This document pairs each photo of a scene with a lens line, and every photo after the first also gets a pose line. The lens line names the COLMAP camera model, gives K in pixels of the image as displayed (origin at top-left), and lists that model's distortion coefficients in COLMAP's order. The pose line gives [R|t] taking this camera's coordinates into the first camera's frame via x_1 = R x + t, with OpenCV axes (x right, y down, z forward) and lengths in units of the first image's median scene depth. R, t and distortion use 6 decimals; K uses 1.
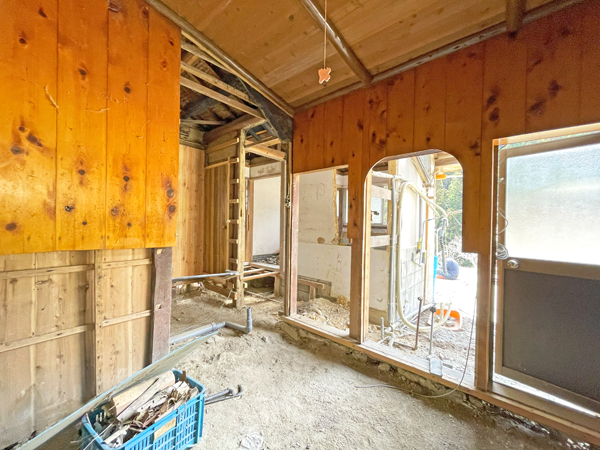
lens RADIAL K [[242.6, 0, 295.8], [0, 242.6, 225.1], [0, 0, 1]] dist [-0.002912, -0.000658]
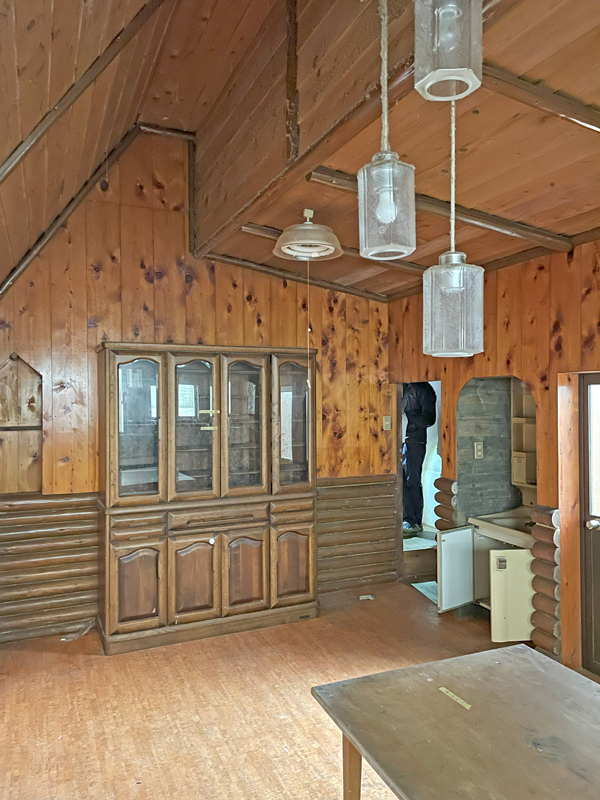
lens RADIAL K [[607.6, 0, 300.9], [0, 607.6, 399.5], [0, 0, 1]] dist [0.000225, 0.000096]
pose [[0.908446, -0.017668, -0.417629, 0.883364], [0.012168, 0.999801, -0.015828, -0.236243], [0.417825, 0.009297, 0.908480, -1.327360]]
